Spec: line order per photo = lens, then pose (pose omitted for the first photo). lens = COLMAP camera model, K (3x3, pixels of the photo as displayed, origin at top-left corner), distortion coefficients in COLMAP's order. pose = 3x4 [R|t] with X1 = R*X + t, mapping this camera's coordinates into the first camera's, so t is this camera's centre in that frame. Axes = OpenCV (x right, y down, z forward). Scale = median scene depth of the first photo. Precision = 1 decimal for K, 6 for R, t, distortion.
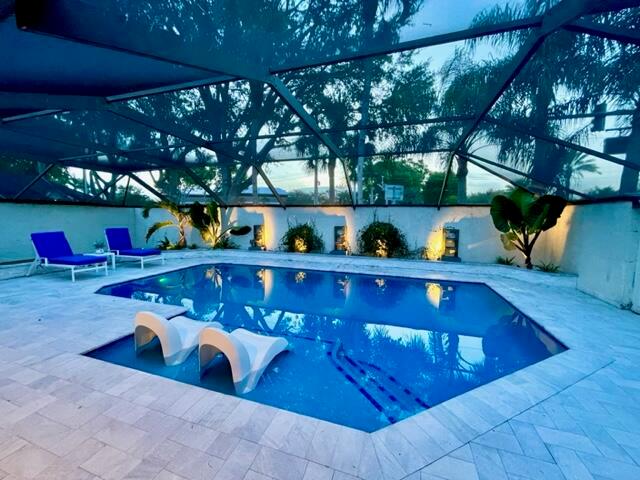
lens RADIAL K [[255.4, 0, 316.1], [0, 255.4, 238.7], [0, 0, 1]] dist [-0.001526, 0.000278]
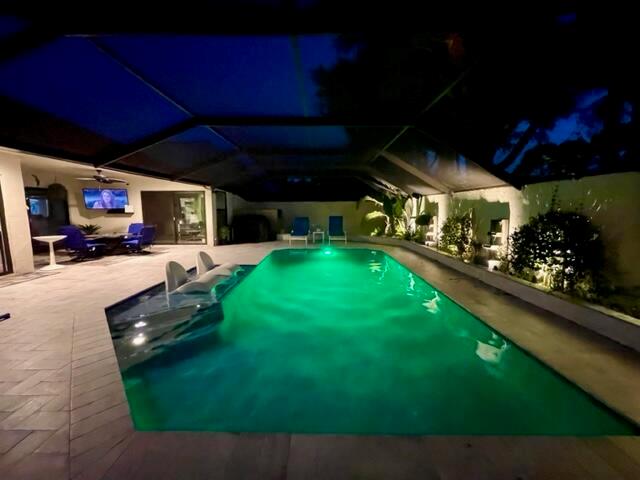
lens RADIAL K [[255.4, 0, 321.1], [0, 255.4, 239.2], [0, 0, 1]] dist [-0.001526, 0.000278]
pose [[0.314374, 0.100143, -0.944002, 0.587720], [-0.069999, 0.994158, 0.082153, -0.020083], [0.946715, 0.040252, 0.319547, 0.435107]]
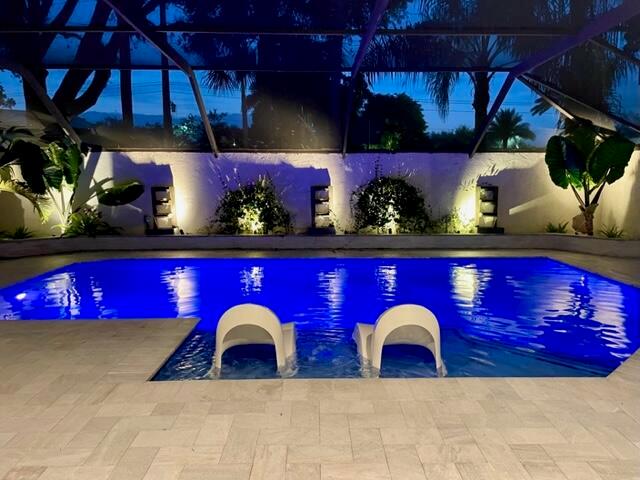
lens RADIAL K [[496.9, 0, 319.3], [0, 496.9, 242.3], [0, 0, 1]] dist [0.004528, -0.000584]
pose [[0.941973, -0.053087, 0.331463, -0.317959], [0.037804, 0.997911, 0.052390, 0.024918], [-0.333552, -0.036819, 0.942012, -0.089995]]
